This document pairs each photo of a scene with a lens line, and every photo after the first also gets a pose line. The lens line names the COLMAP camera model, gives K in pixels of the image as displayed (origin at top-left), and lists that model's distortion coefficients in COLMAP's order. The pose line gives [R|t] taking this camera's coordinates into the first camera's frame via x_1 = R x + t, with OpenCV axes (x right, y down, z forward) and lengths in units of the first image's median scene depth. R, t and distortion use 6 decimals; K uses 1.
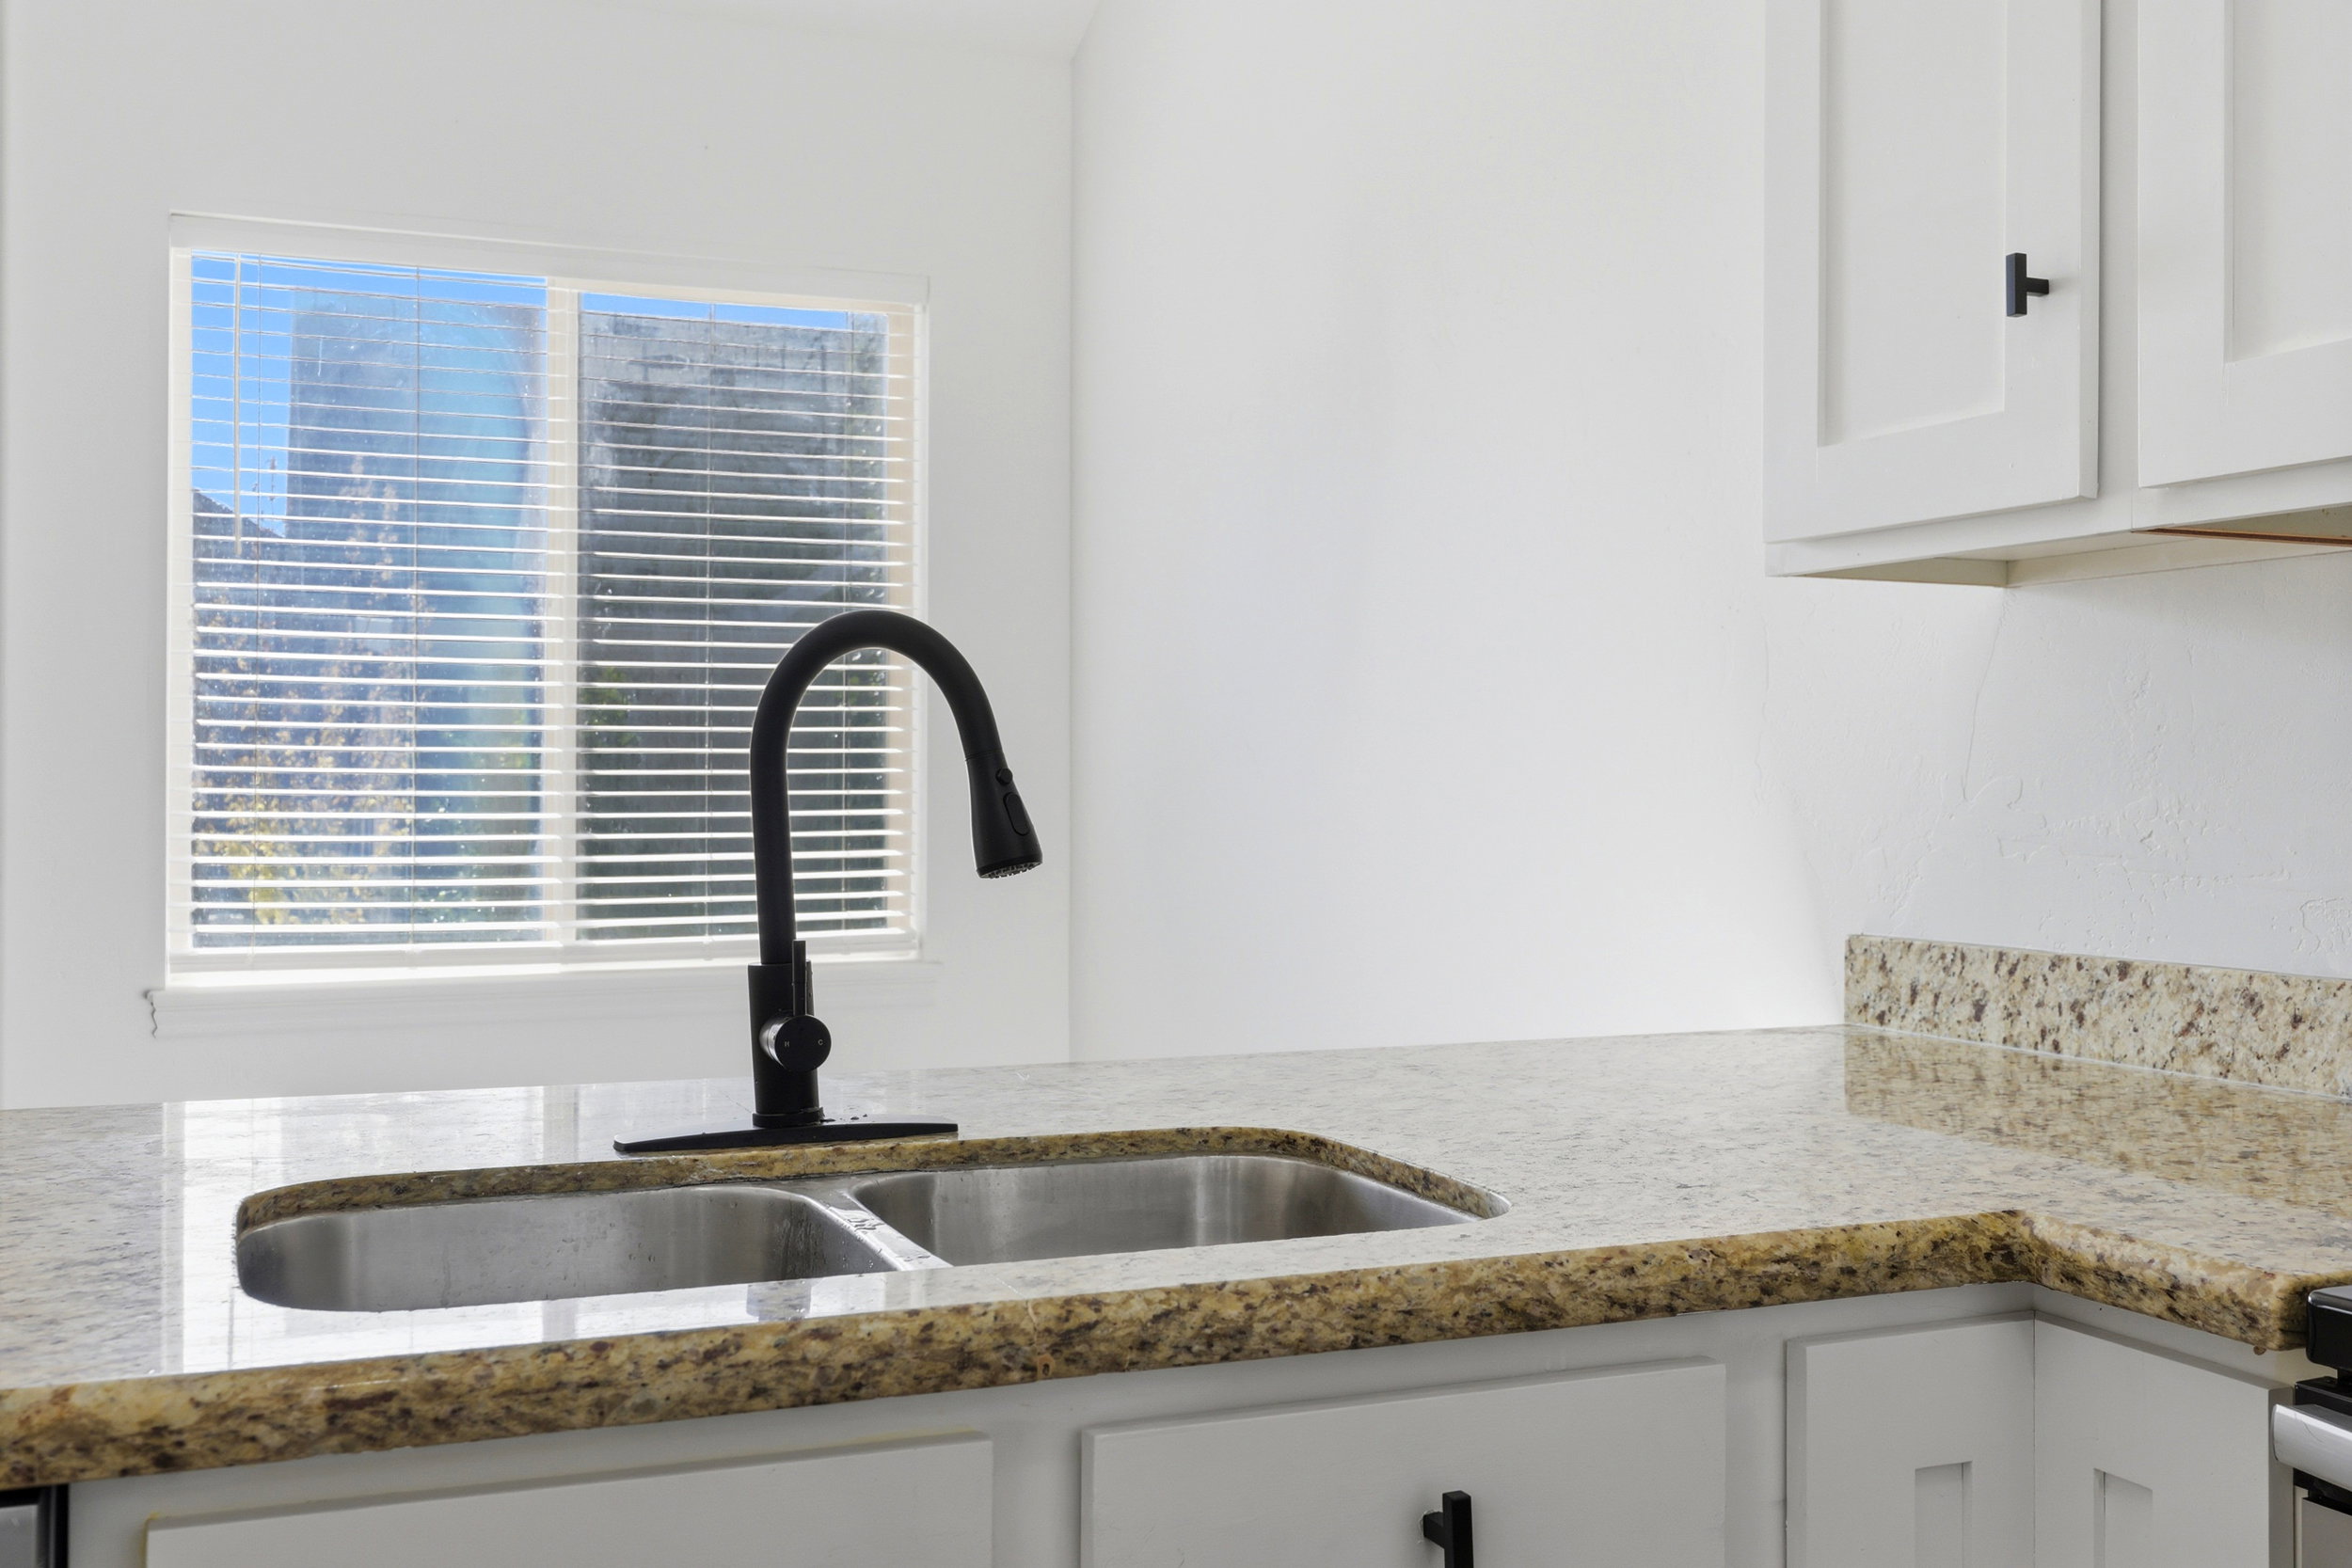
lens RADIAL K [[2249.5, 0, 1186.6], [0, 2249.5, 769.3], [0, 0, 1]] dist [-0.016356, 0.000000]
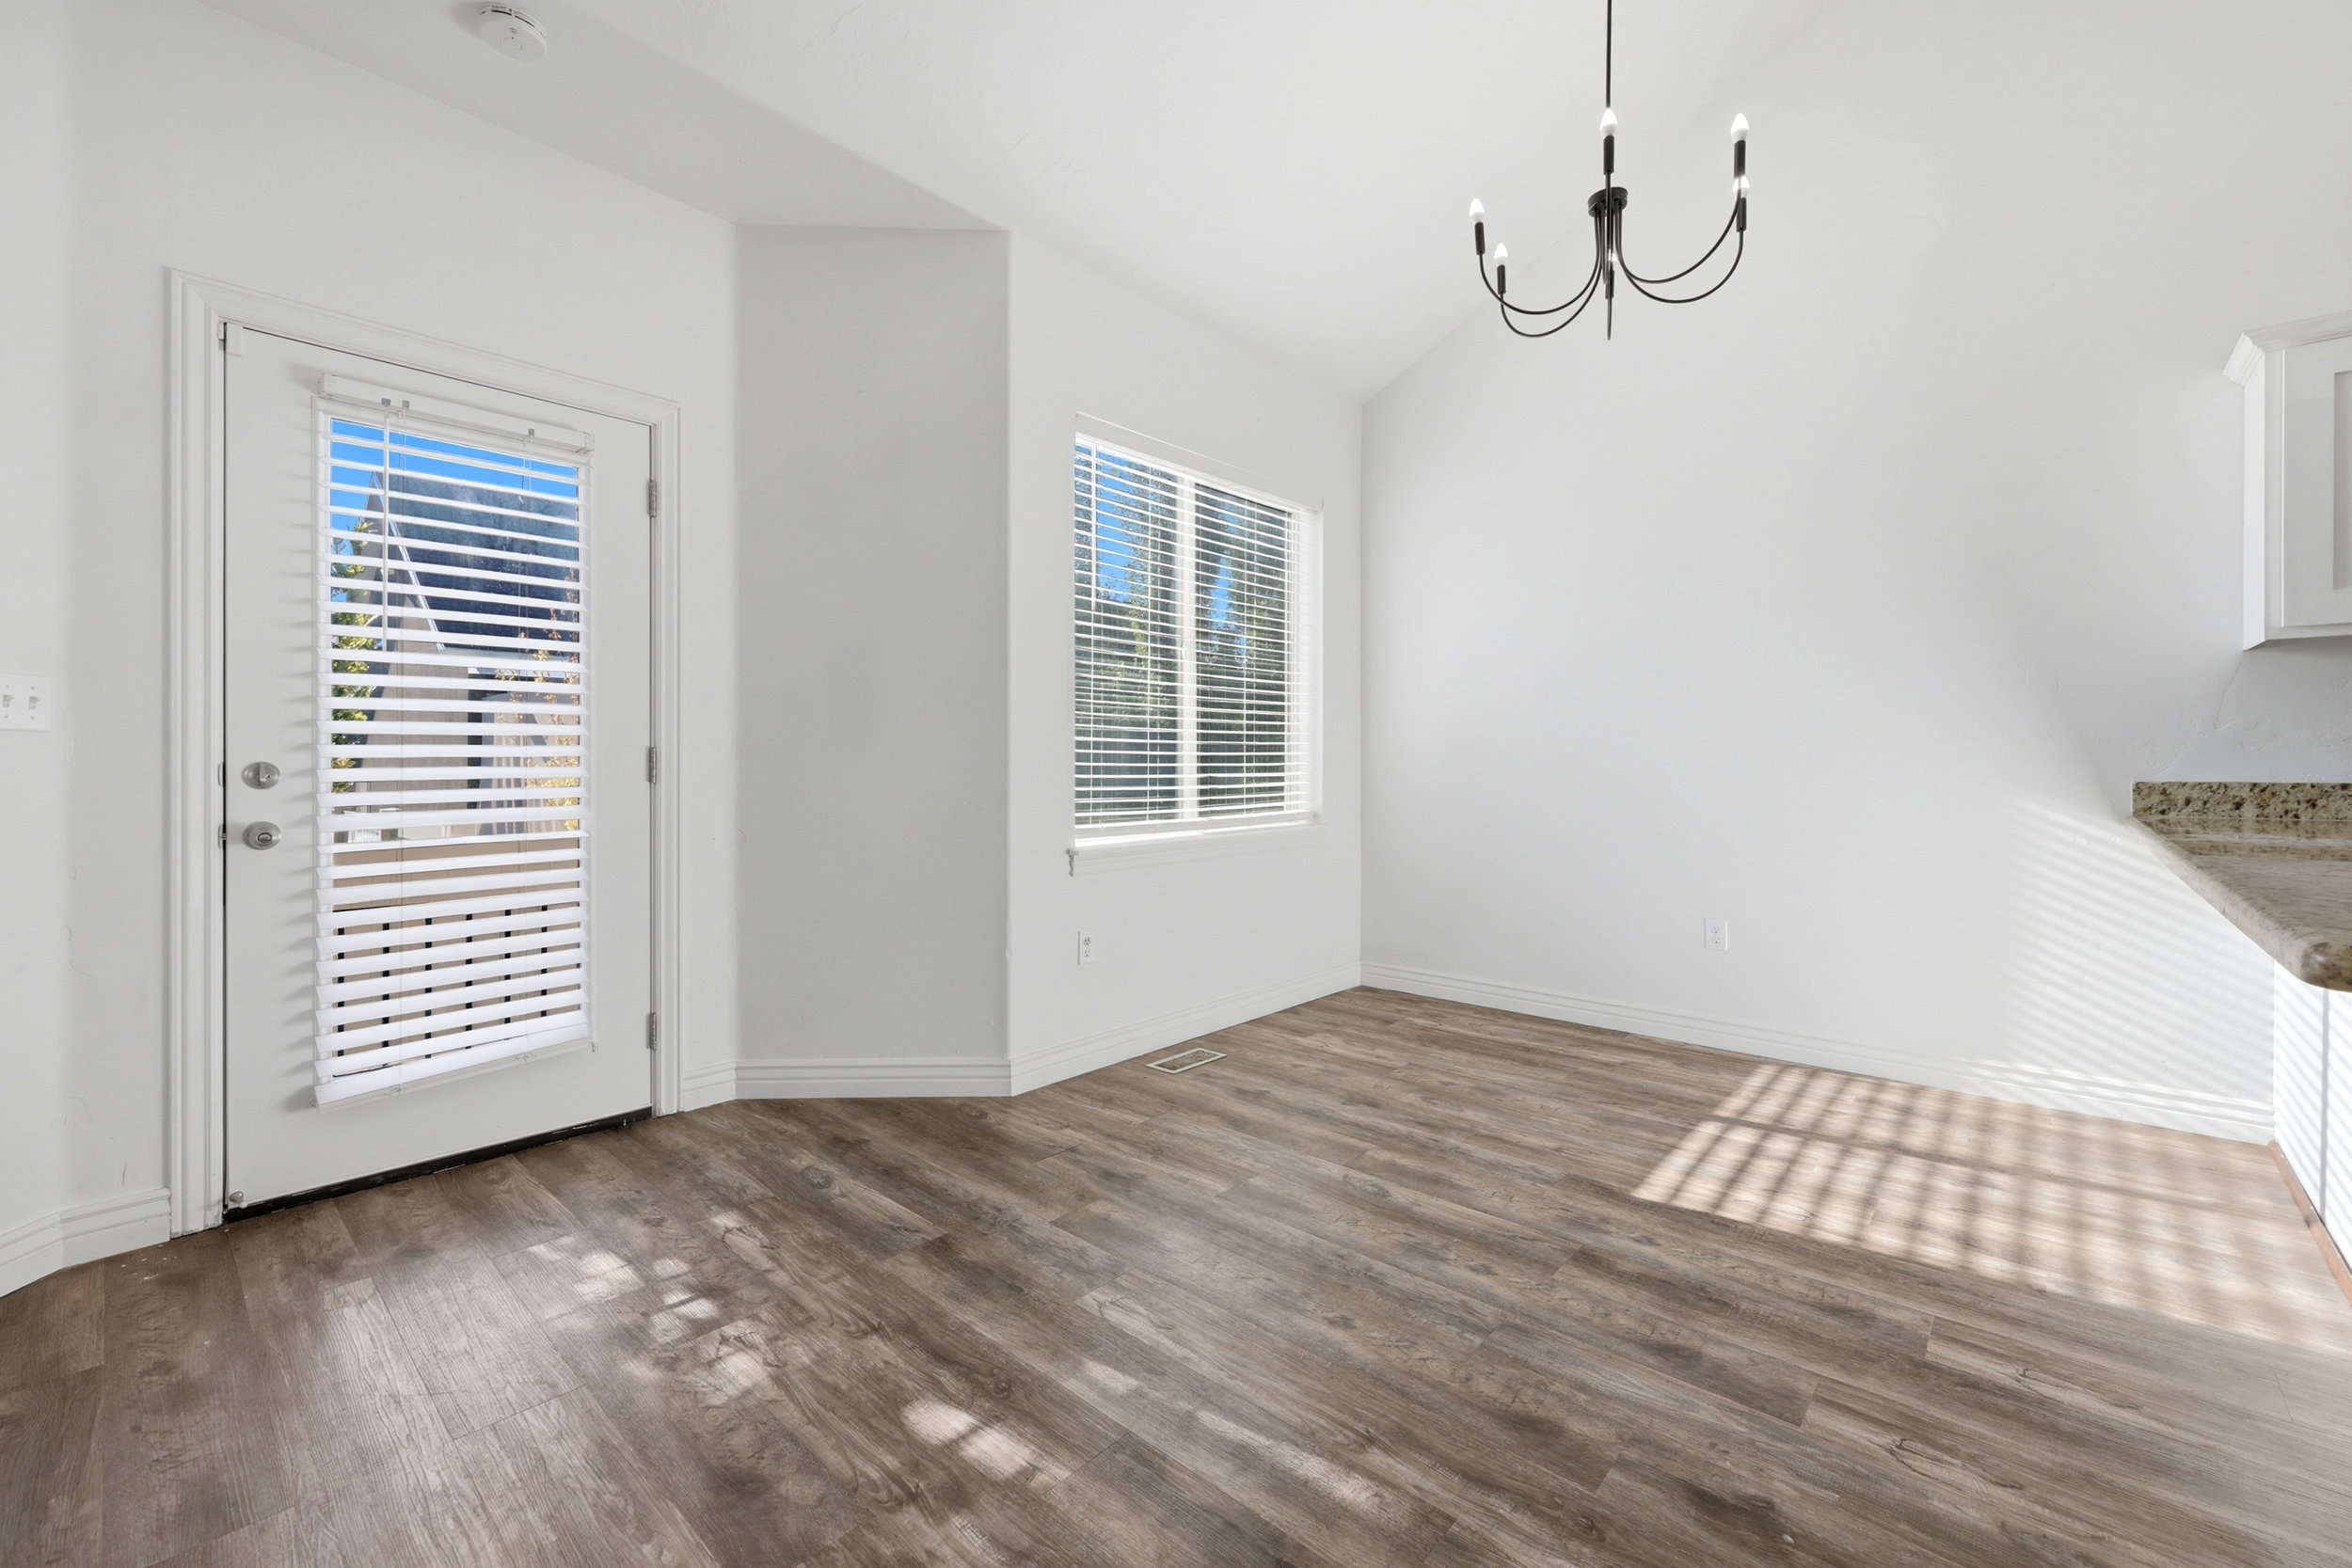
lens RADIAL K [[972.1, 0, 1170.0], [0, 972.1, 766.3], [0, 0, 1]] dist [-0.004535, 0.001625]
pose [[0.903586, -0.004851, 0.428380, -1.433789], [0.001036, 0.999958, 0.009139, 0.051729], [-0.428406, -0.007814, 0.903552, 0.539773]]
